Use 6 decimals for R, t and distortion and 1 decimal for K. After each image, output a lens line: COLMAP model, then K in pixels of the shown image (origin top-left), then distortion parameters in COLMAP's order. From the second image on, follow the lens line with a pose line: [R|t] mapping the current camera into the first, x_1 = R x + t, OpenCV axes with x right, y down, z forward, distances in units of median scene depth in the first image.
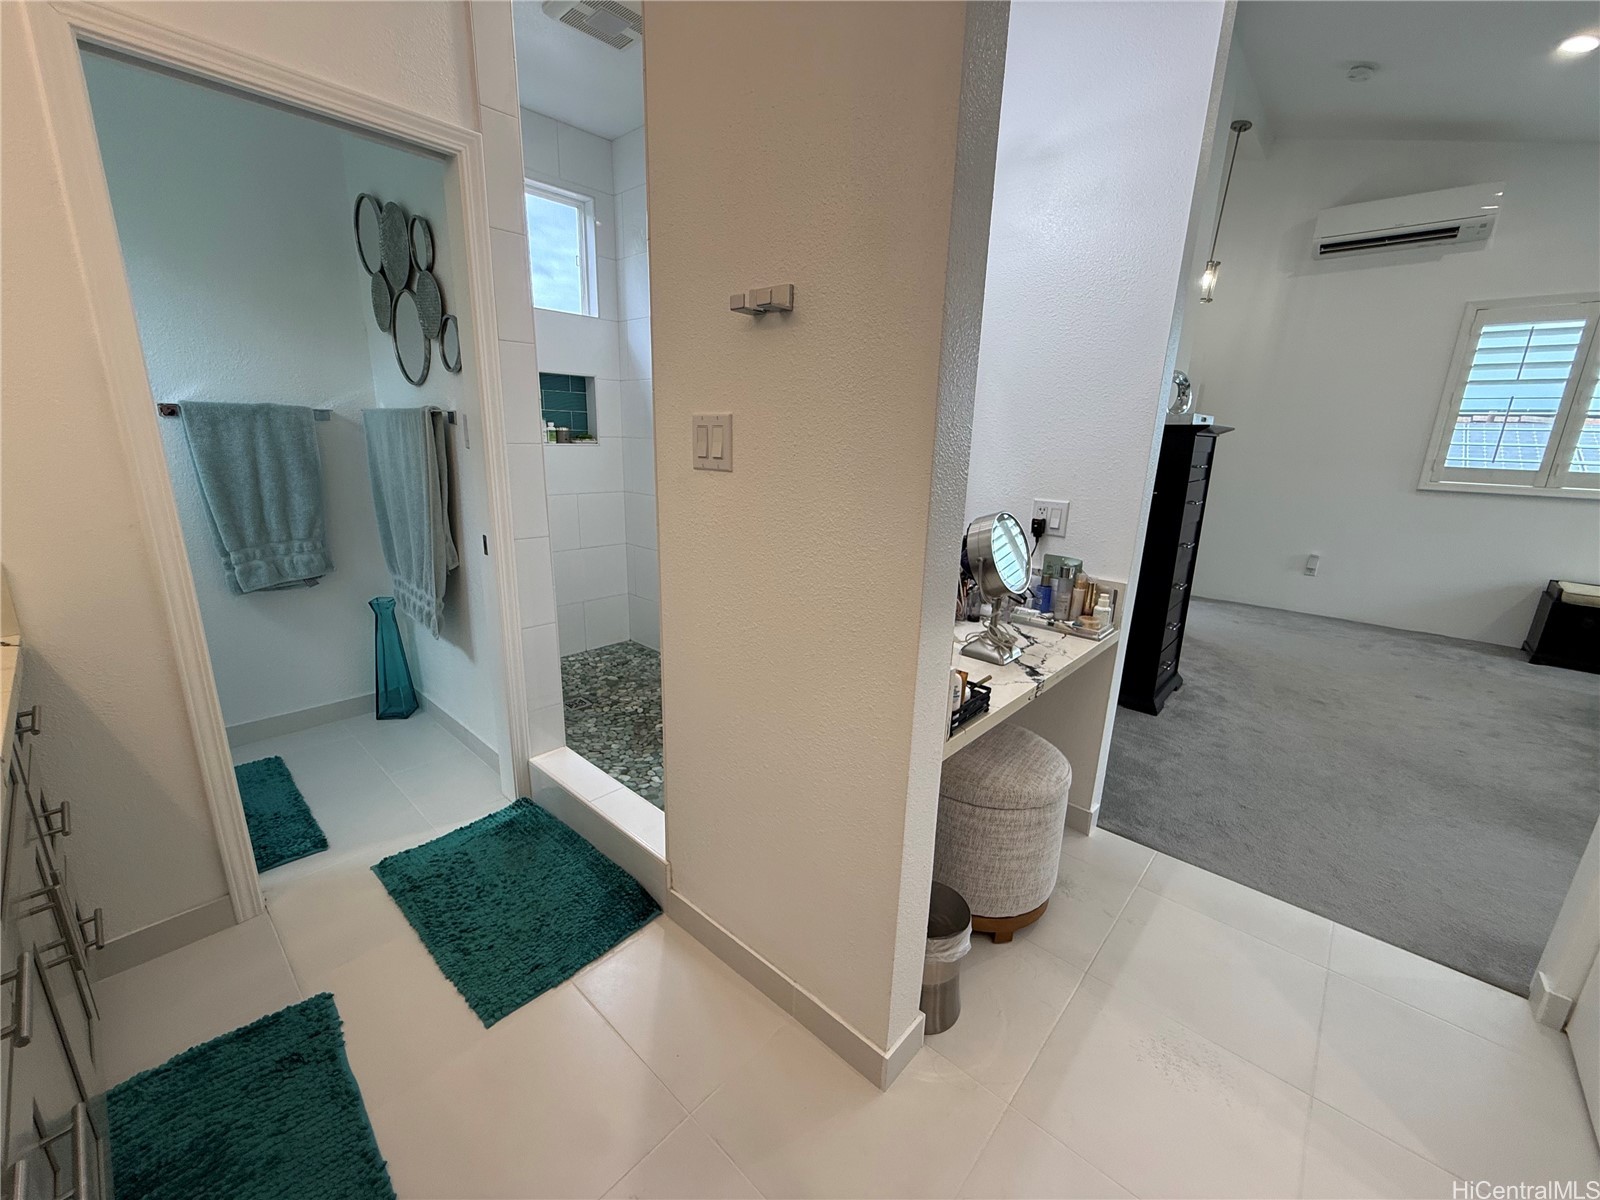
lens RADIAL K [[637.3, 0, 796.2], [0, 637.3, 601.4], [0, 0, 1]] dist [-0.000081, -0.000798]
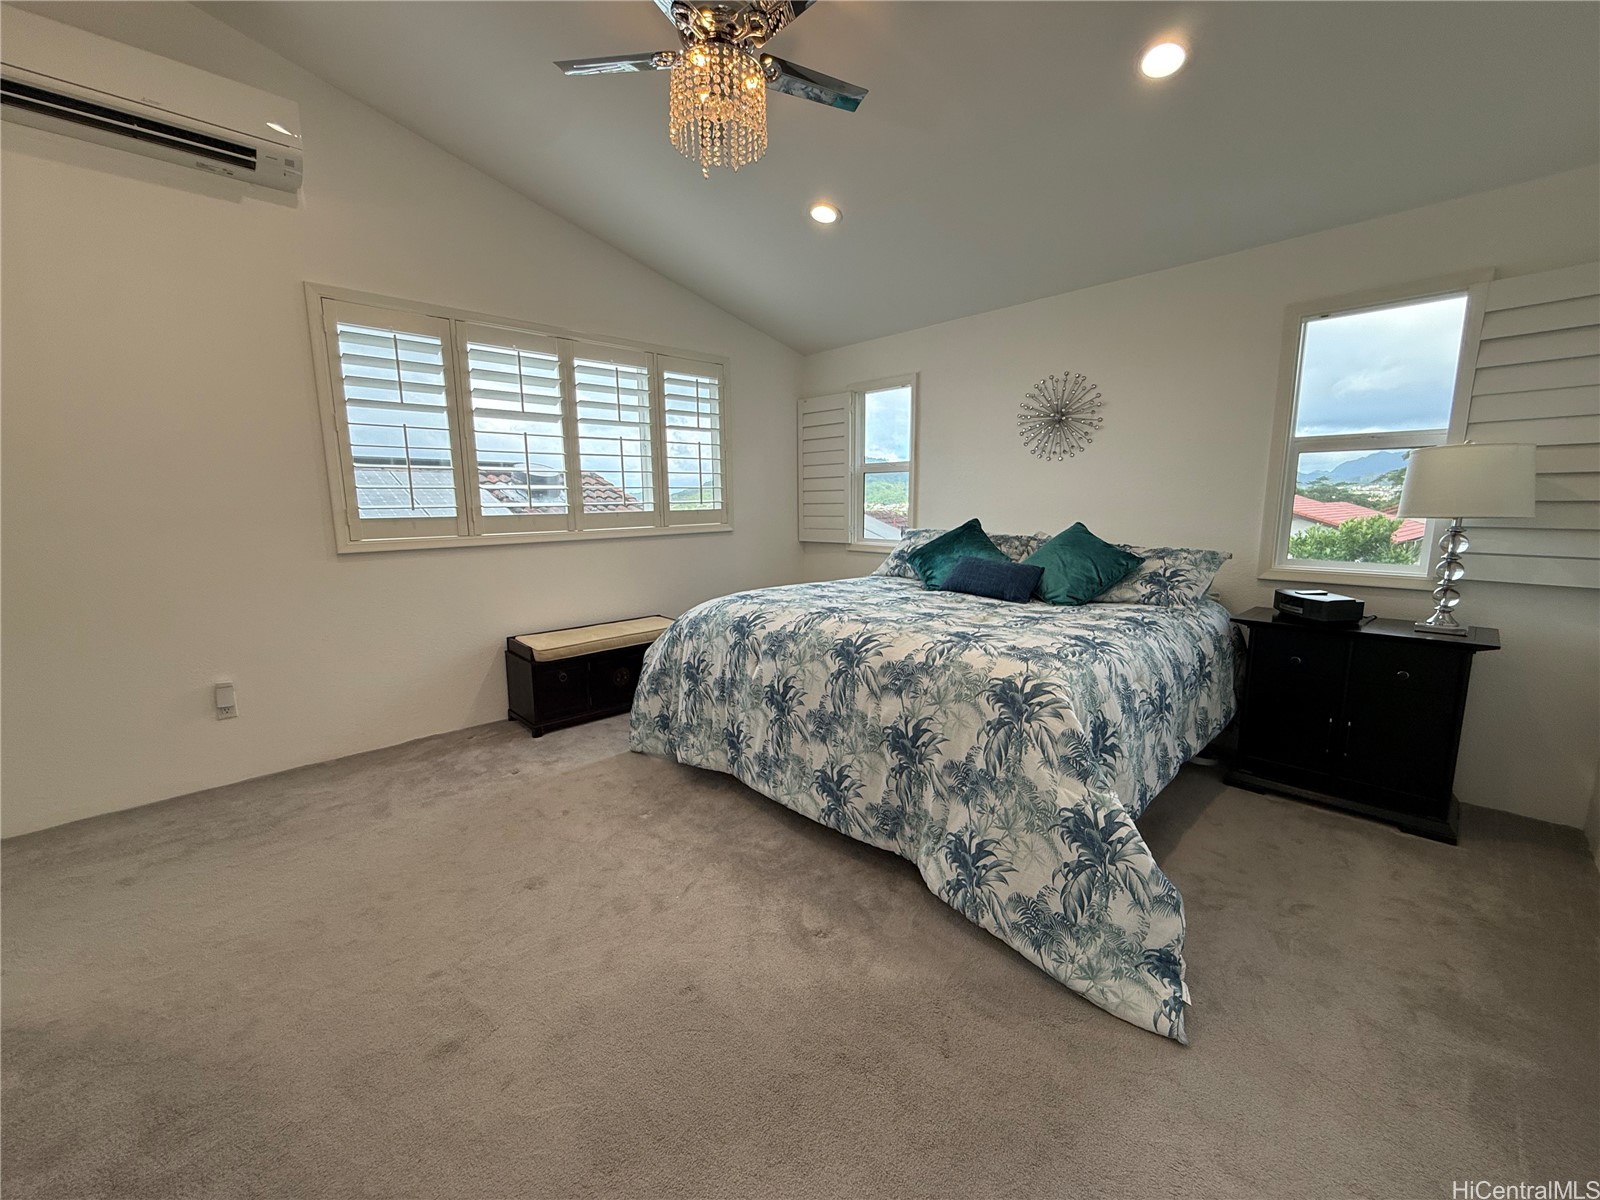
lens RADIAL K [[637.3, 0, 799.0], [0, 637.3, 599.2], [0, 0, 1]] dist [-0.000081, -0.000798]
pose [[0.067118, -0.186546, 0.980151, 0.433919], [0.264883, 0.950446, 0.162754, -0.143596], [-0.961942, 0.248701, 0.113205, 0.600019]]
